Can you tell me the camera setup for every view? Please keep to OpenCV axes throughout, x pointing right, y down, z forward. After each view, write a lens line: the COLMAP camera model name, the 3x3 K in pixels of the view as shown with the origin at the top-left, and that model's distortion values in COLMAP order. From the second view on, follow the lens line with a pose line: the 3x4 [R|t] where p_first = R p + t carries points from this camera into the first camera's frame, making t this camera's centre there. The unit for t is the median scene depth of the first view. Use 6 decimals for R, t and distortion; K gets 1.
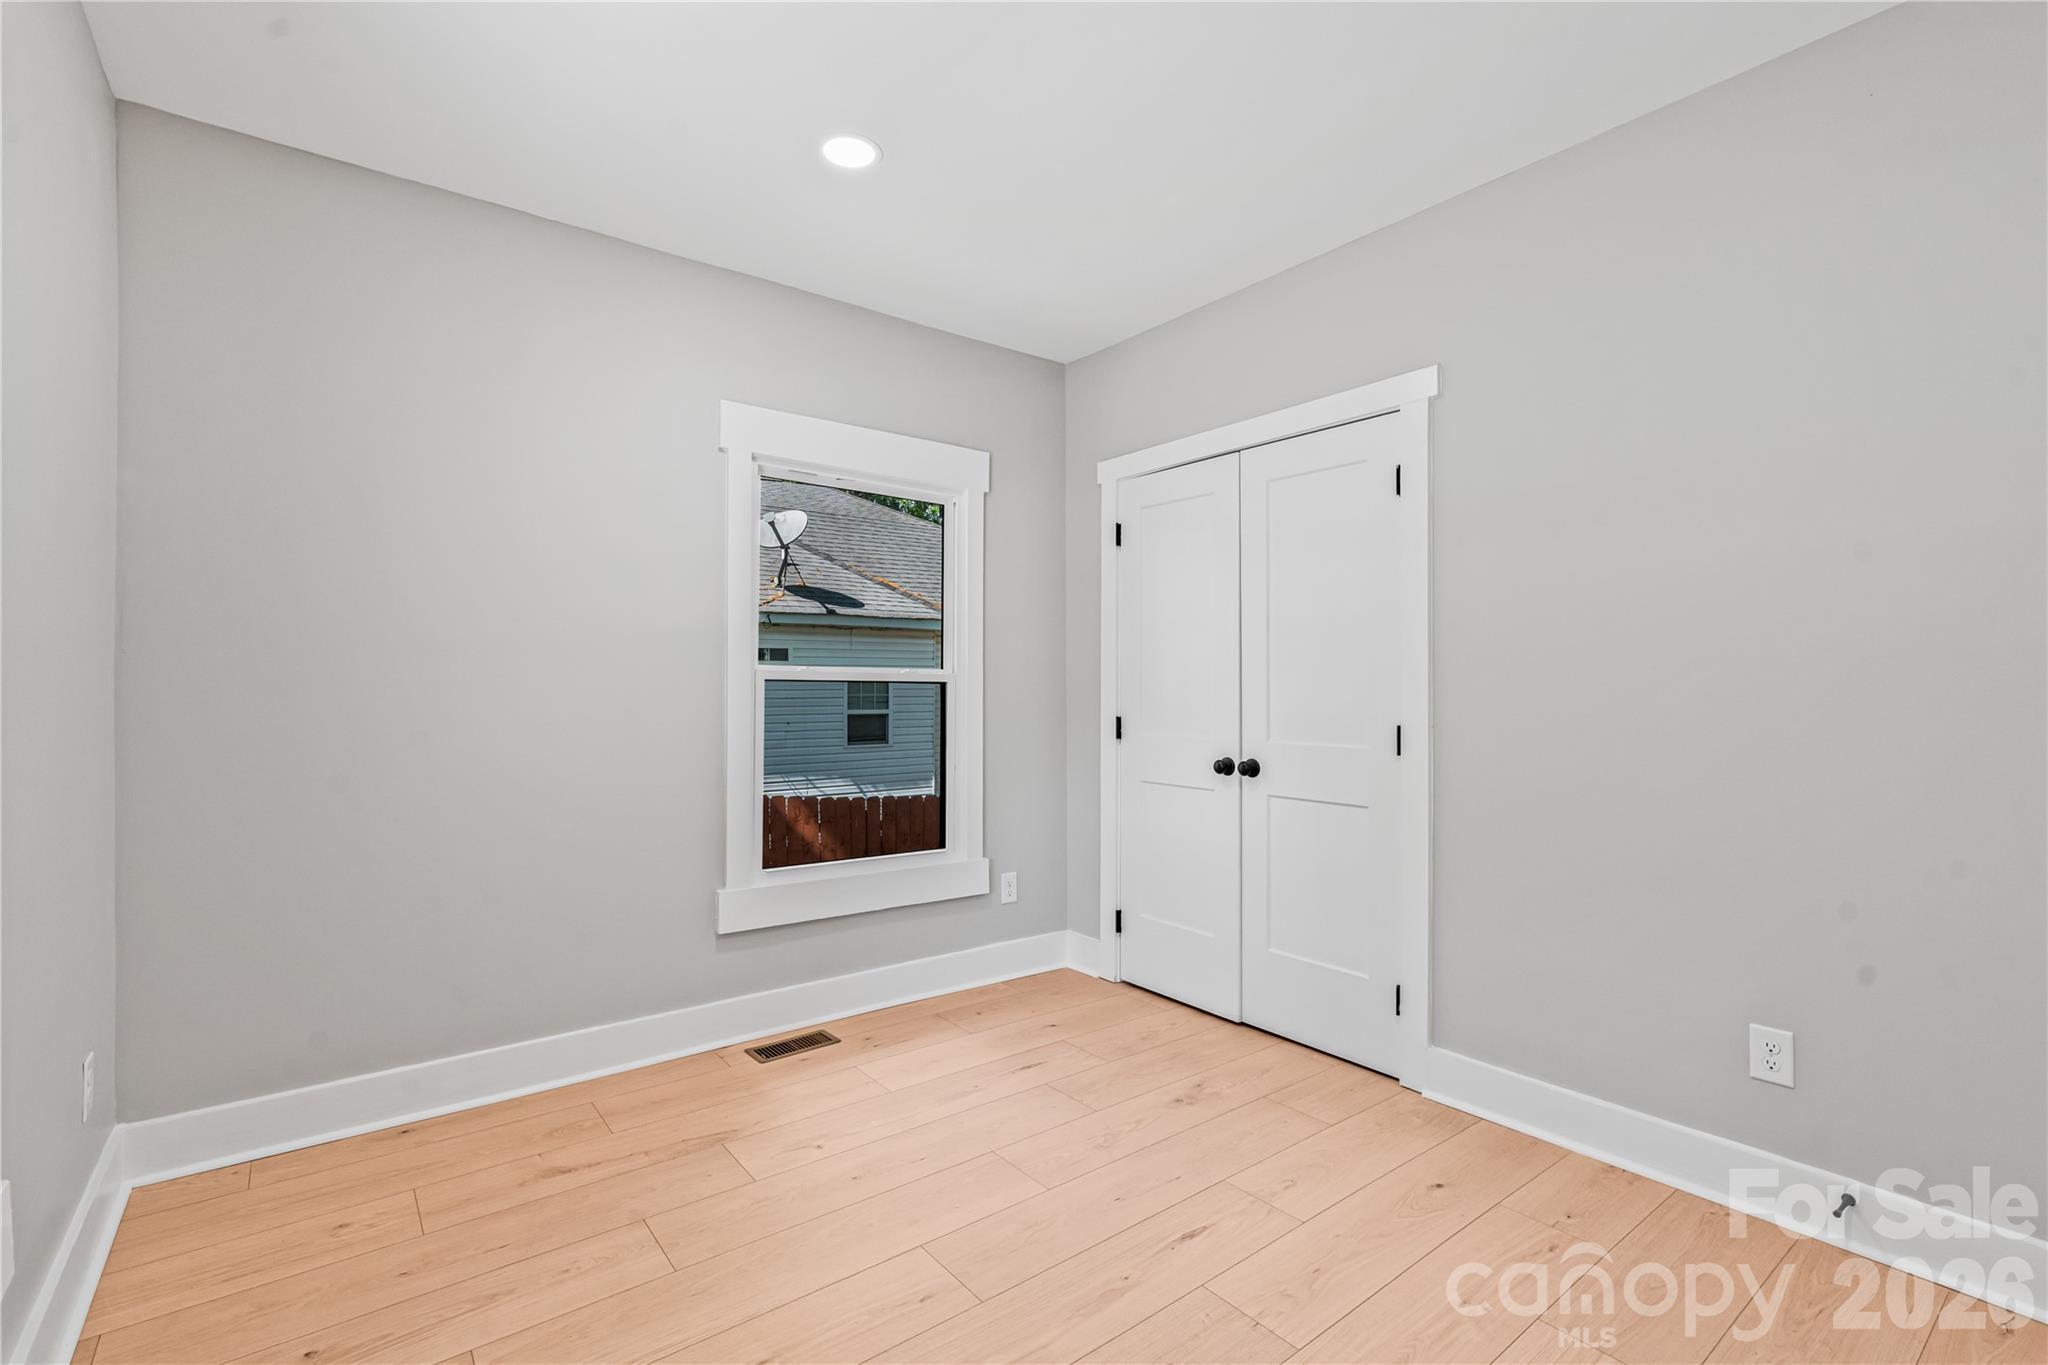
lens RADIAL K [[916.8, 0, 1018.1], [0, 916.8, 680.1], [0, 0, 1]] dist [-0.003536, 0.000428]
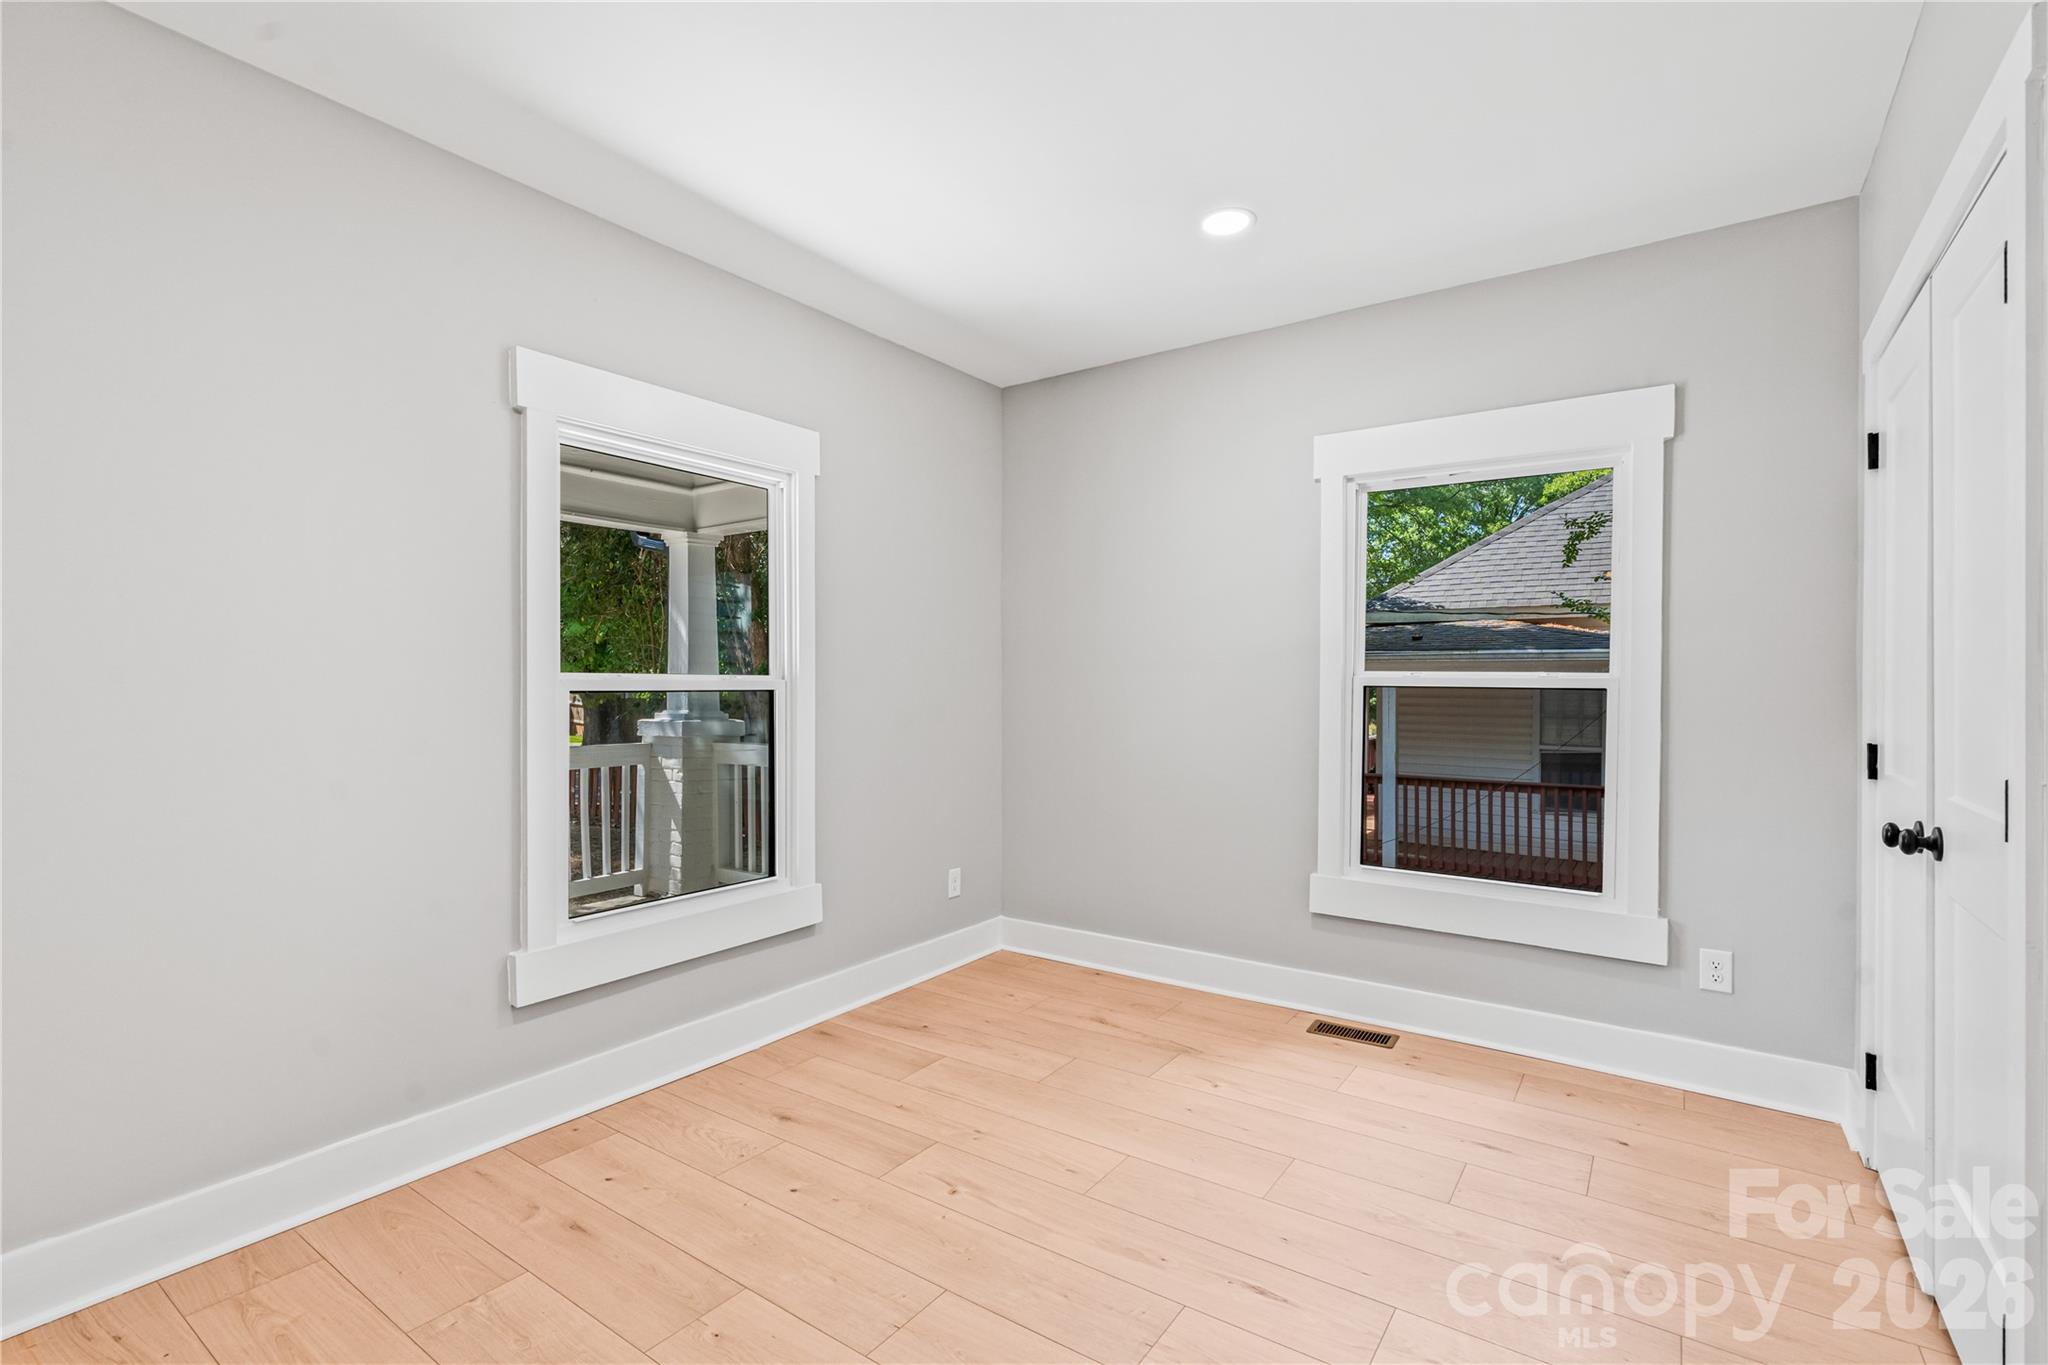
lens RADIAL K [[923.8, 0, 1033.0], [0, 923.8, 690.3], [0, 0, 1]] dist [-0.001774, 0.000129]
pose [[0.307860, 0.001029, -0.951431, 0.667047], [0.004870, 0.999985, 0.002658, -0.000345], [0.951419, -0.005452, 0.307850, 0.333411]]
